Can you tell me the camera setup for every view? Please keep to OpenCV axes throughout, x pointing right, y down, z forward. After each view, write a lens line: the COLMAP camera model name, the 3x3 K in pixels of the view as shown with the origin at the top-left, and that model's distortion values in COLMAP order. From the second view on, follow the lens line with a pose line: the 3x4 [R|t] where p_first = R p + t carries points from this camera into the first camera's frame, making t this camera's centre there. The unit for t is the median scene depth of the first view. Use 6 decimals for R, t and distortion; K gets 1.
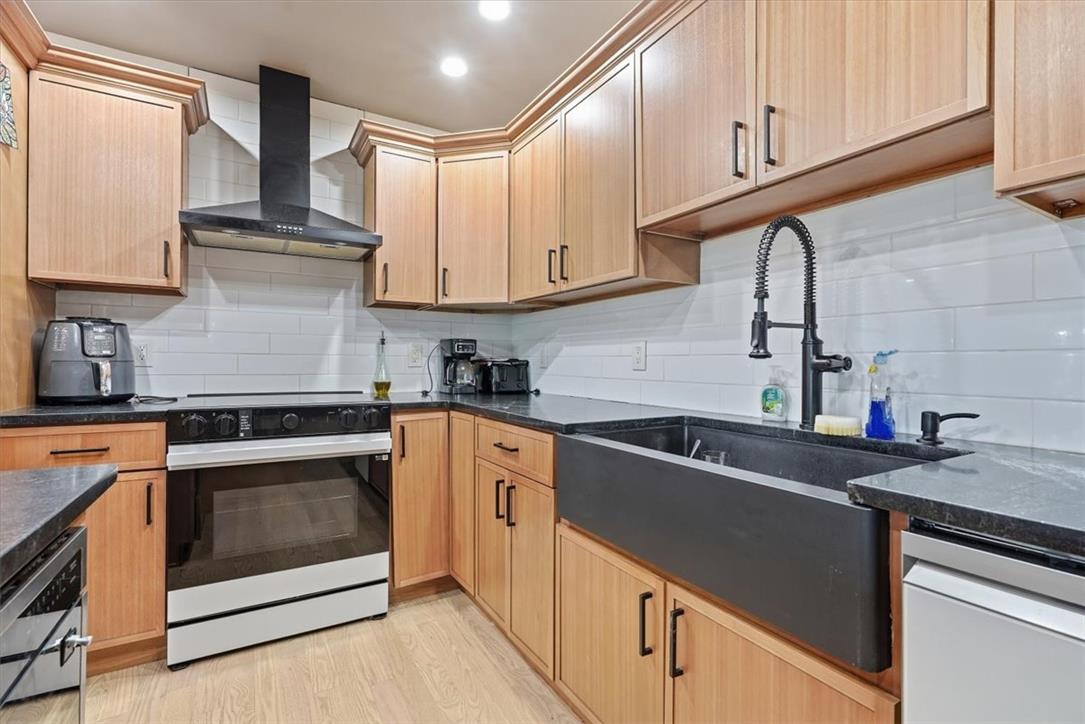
lens RADIAL K [[498.6, 0, 539.9], [0, 498.6, 361.5], [0, 0, 1]] dist [-0.002336, 0.000305]
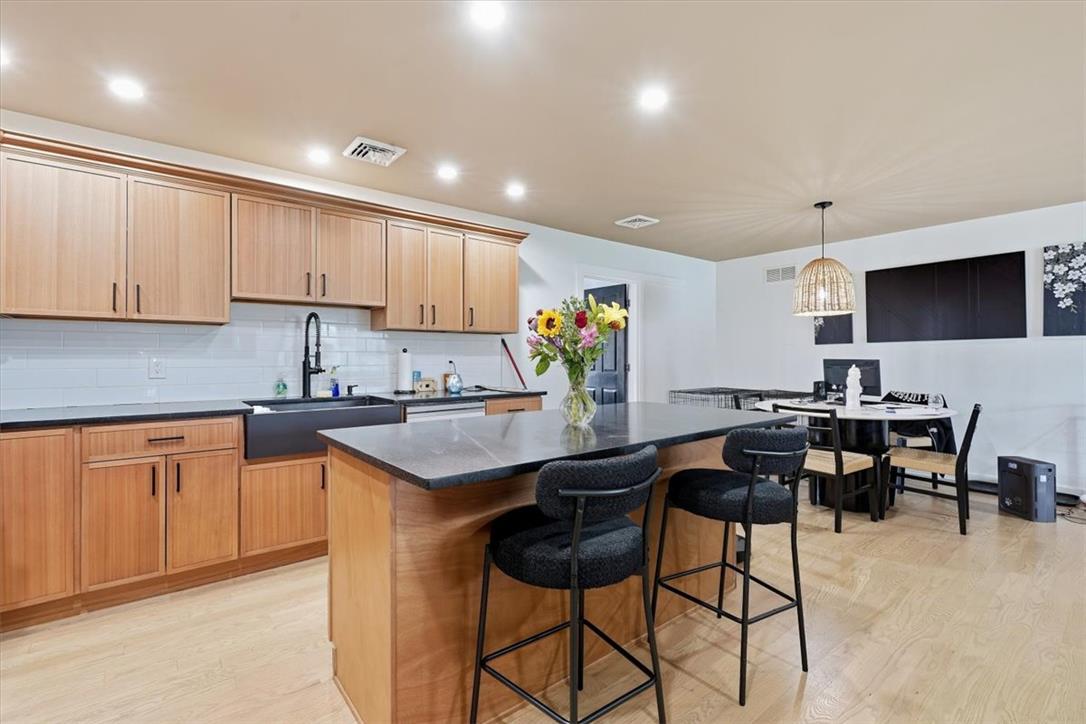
lens RADIAL K [[499.1, 0, 540.4], [0, 499.1, 361.5], [0, 0, 1]] dist [-0.002336, 0.000305]
pose [[-0.154090, -0.013425, 0.987966, -1.600923], [-0.000394, 0.999908, 0.013526, -0.059860], [-0.988057, 0.001695, -0.154081, 0.196875]]
